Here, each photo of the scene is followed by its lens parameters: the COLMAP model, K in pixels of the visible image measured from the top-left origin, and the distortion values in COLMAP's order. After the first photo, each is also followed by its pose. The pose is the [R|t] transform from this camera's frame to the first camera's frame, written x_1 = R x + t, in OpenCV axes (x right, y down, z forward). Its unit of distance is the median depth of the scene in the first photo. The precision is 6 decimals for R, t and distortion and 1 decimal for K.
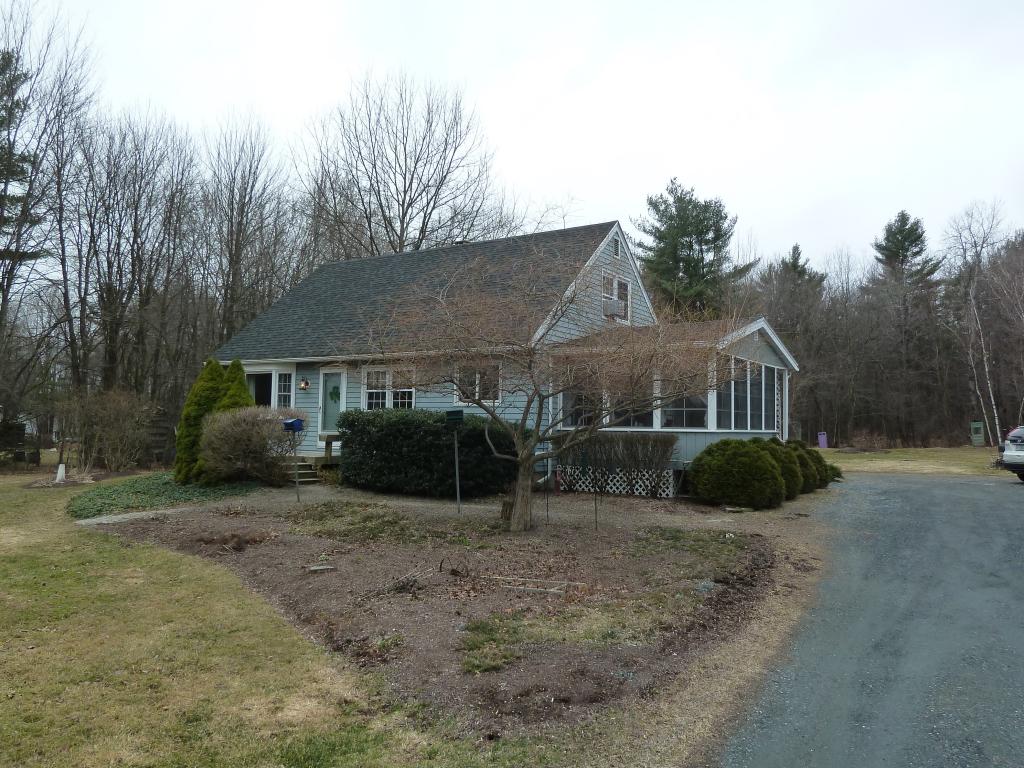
lens RADIAL K [[771.8, 0, 513.3], [0, 771.8, 385.5], [0, 0, 1]] dist [-0.039306, 0.015691]
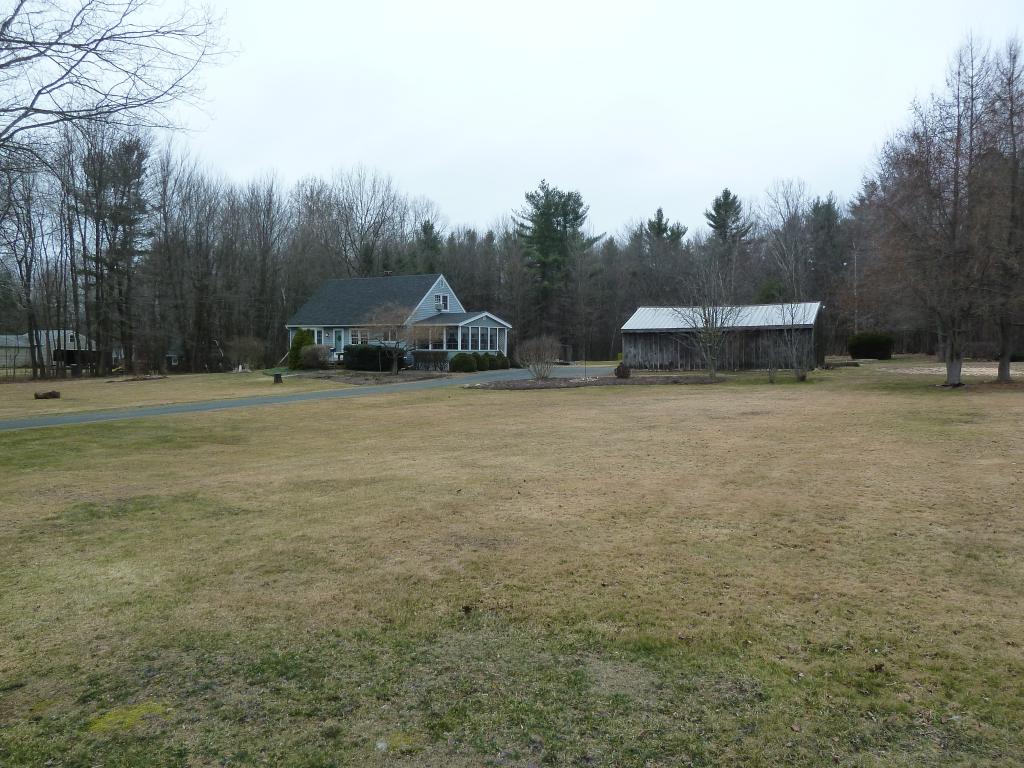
lens RADIAL K [[771.8, 0, 509.8], [0, 771.8, 380.8], [0, 0, 1]] dist [-0.039306, 0.015691]
pose [[0.998865, -0.012757, 0.045889, 0.071209], [0.008275, 0.995292, 0.096566, -0.028319], [-0.046905, -0.096077, 0.994268, -0.509356]]
